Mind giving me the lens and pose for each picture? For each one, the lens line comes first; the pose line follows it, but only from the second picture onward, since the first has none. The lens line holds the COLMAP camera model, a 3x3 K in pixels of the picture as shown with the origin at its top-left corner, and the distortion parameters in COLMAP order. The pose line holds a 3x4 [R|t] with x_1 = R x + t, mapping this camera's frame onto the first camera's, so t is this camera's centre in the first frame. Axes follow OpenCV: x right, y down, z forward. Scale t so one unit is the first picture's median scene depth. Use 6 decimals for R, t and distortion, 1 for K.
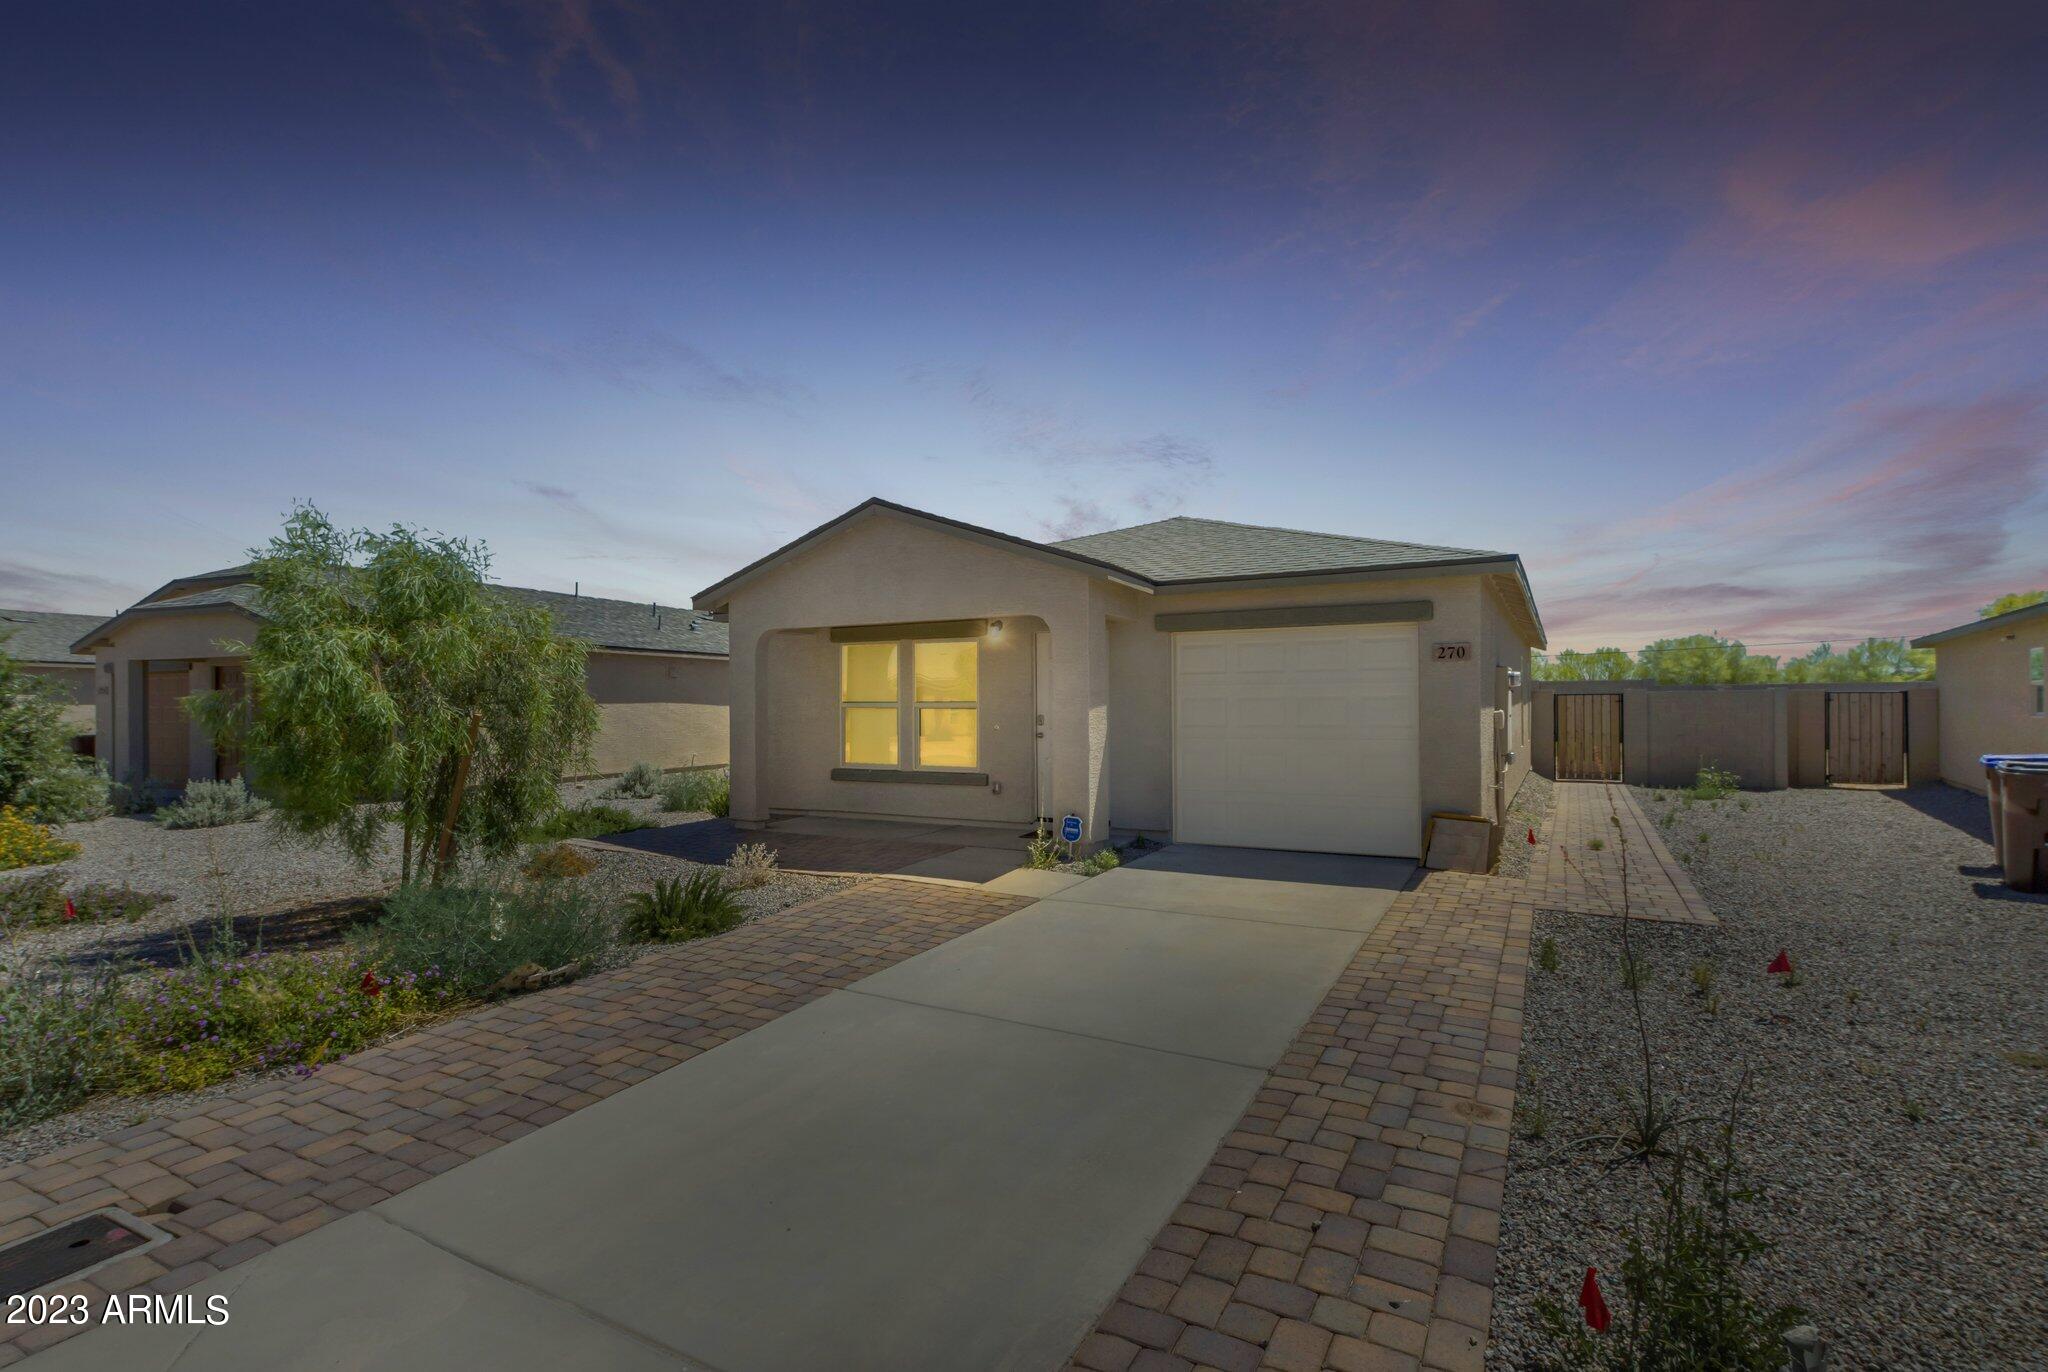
lens RADIAL K [[900.3, 0, 1035.0], [0, 900.3, 695.6], [0, 0, 1]] dist [-0.004675, -0.000216]
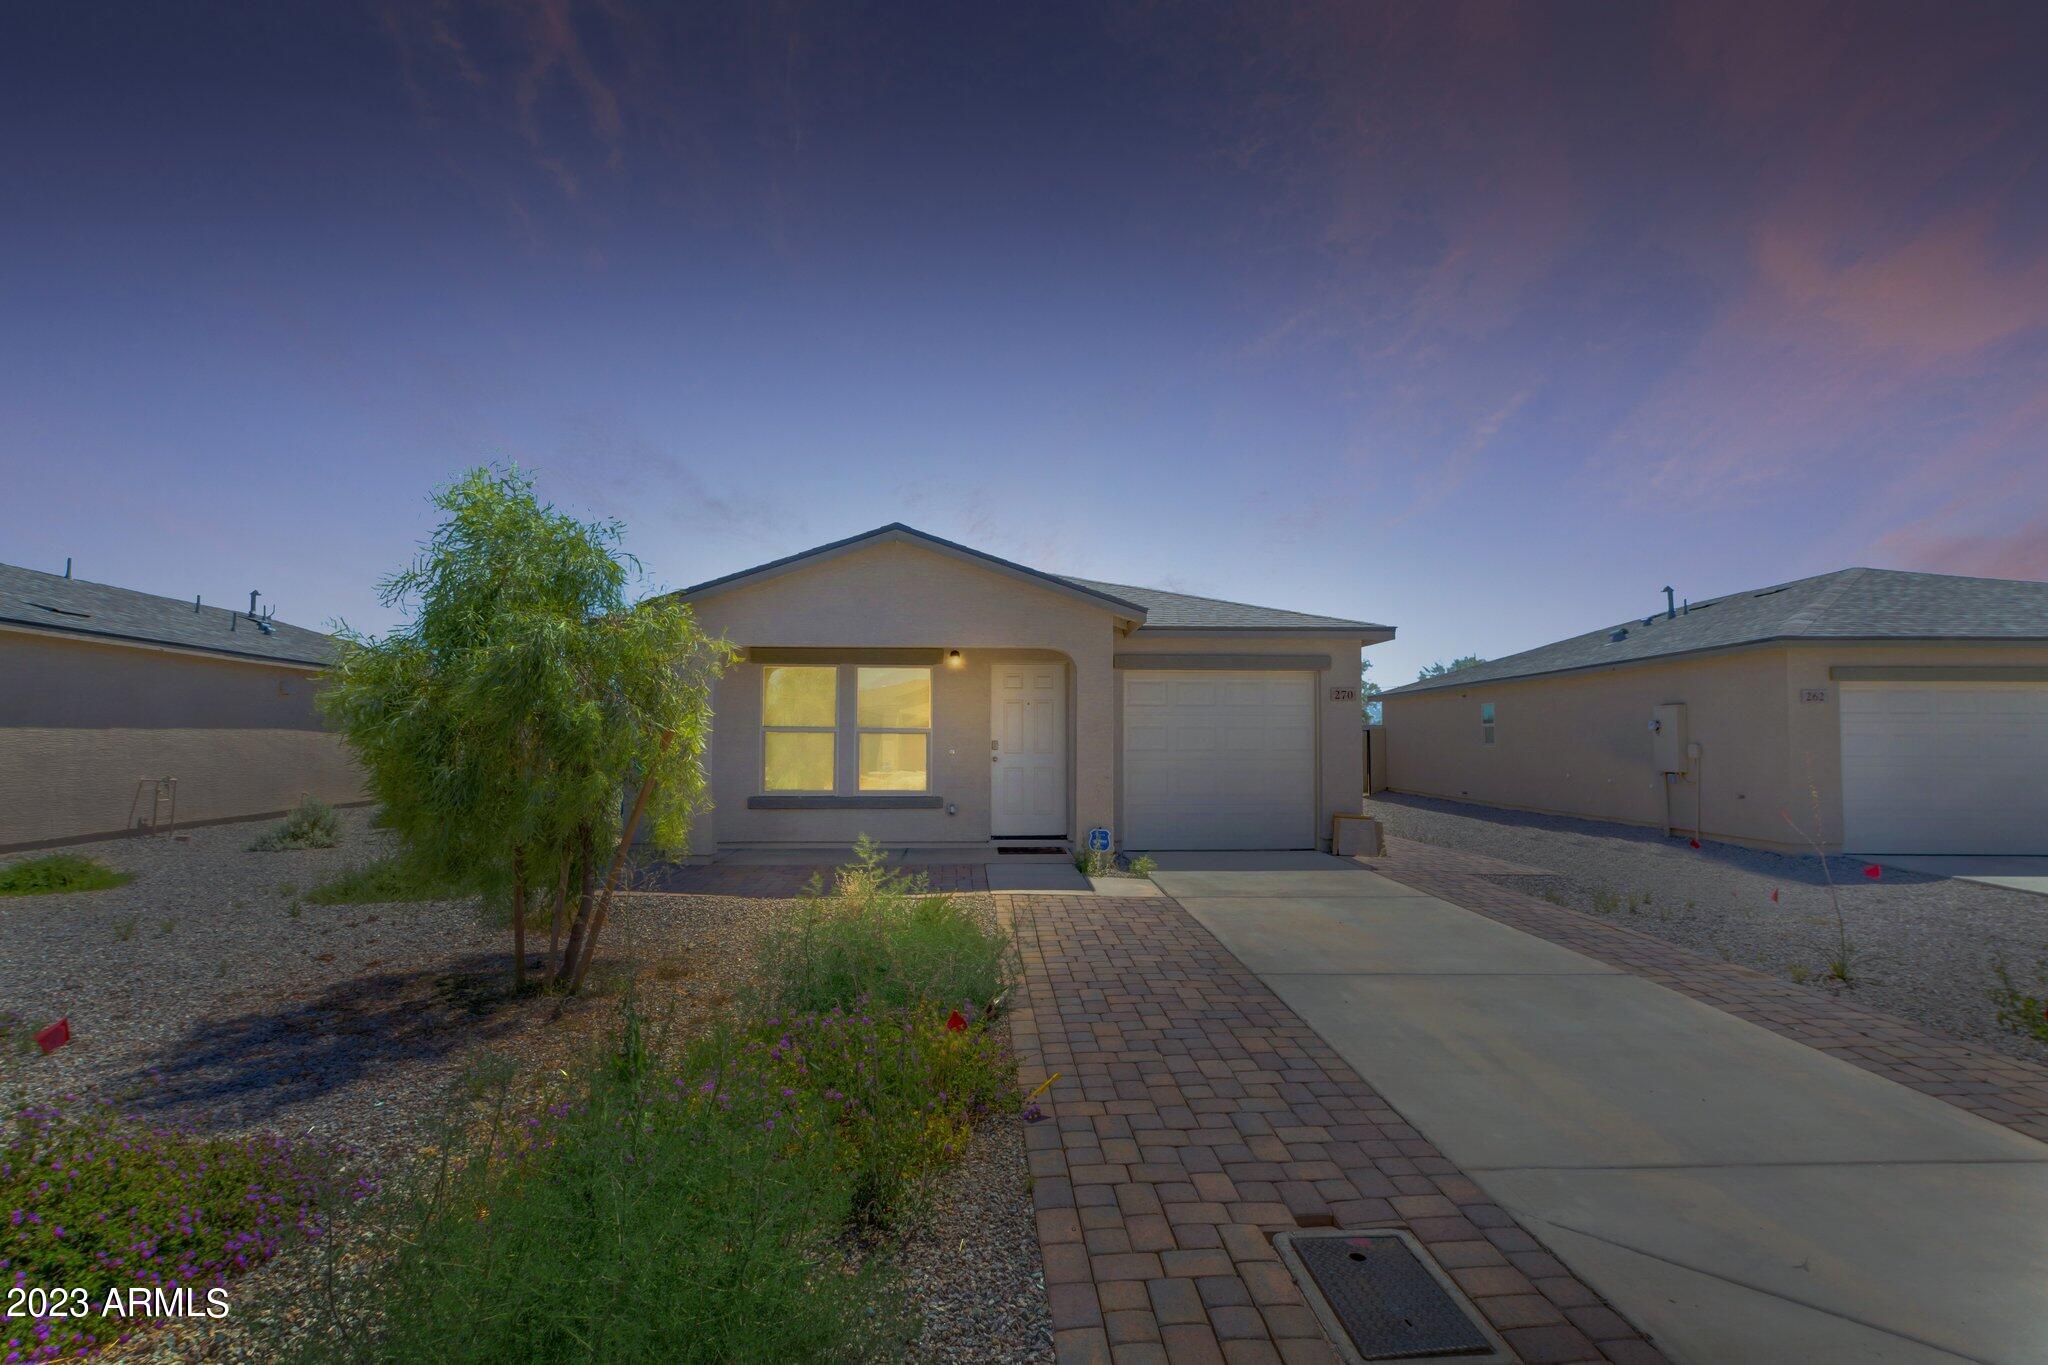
lens RADIAL K [[860.4, 0, 1024.0], [0, 860.4, 682.5], [0, 0, 1]] dist [-0.002907, -0.000336]
pose [[0.873918, 0.041398, 0.484308, -0.463711], [-0.014285, 0.998124, -0.059543, 0.013326], [-0.485864, 0.045117, 0.872869, 0.084090]]
